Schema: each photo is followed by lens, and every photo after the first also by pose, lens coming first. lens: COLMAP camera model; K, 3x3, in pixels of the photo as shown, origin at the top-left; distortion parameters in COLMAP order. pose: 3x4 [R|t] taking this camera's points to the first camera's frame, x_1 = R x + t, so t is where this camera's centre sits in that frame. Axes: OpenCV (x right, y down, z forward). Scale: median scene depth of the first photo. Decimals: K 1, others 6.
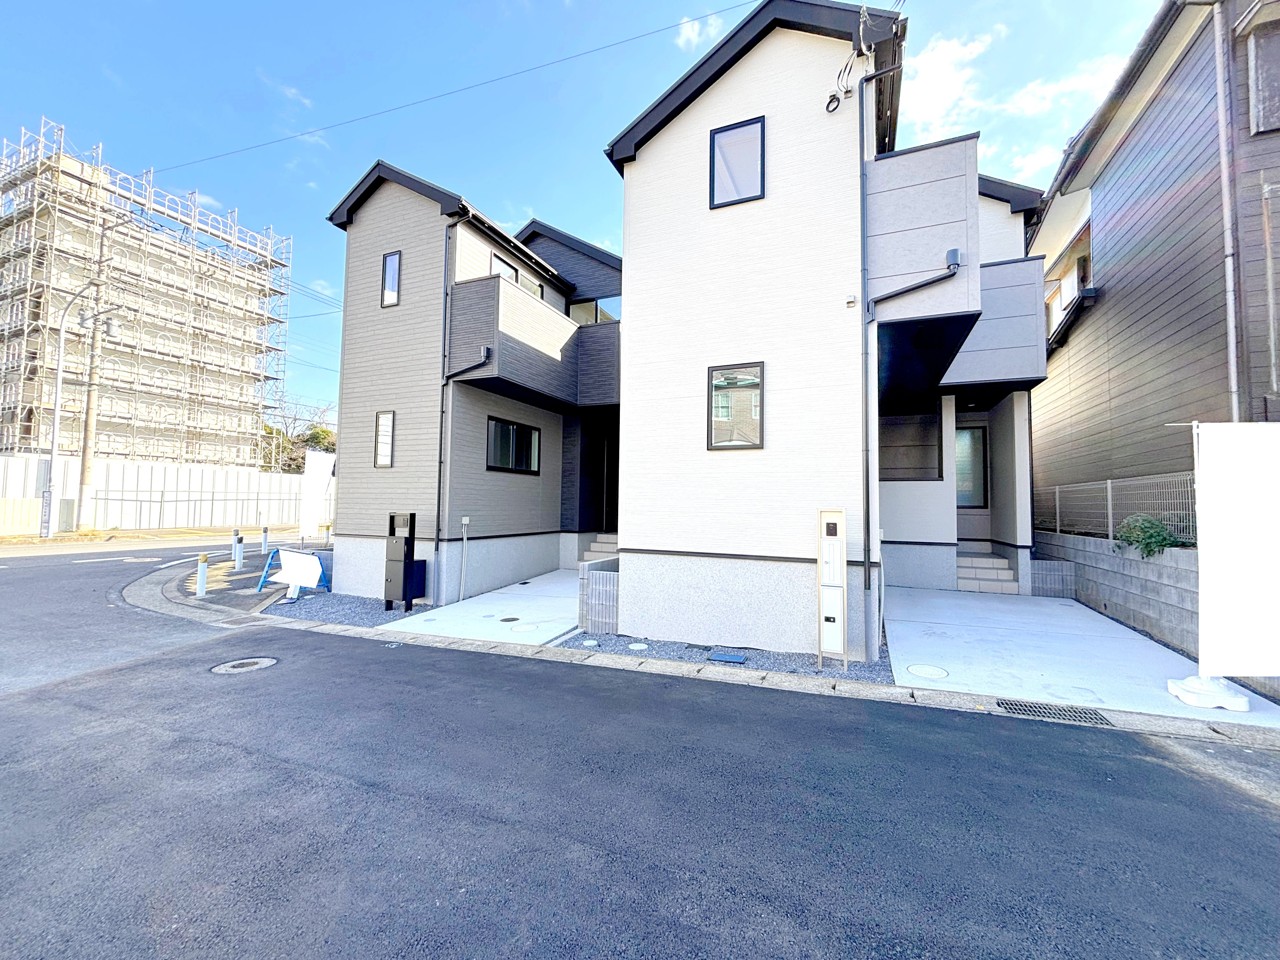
lens RADIAL K [[517.0, 0, 639.4], [0, 517.0, 478.3], [0, 0, 1]] dist [-0.000363, 0.000377]
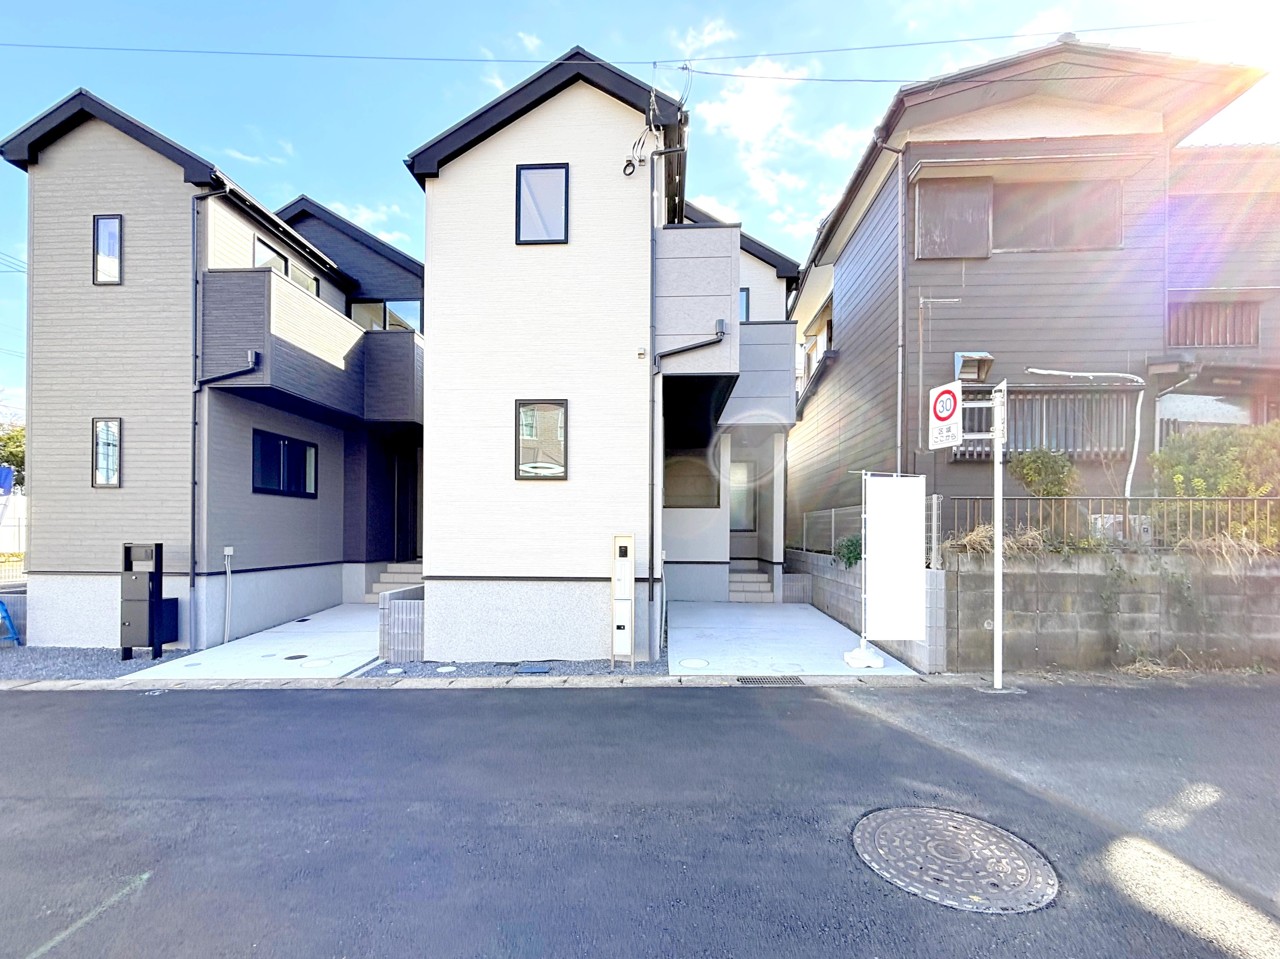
lens RADIAL K [[568.3, 0, 632.7], [0, 568.3, 531.3], [0, 0, 1]] dist [-0.000895, 0.000359]
pose [[0.940566, -0.008729, 0.339498, -0.030149], [-0.010242, 0.998486, 0.054047, -0.011937], [-0.339456, -0.054312, 0.939053, -0.149602]]
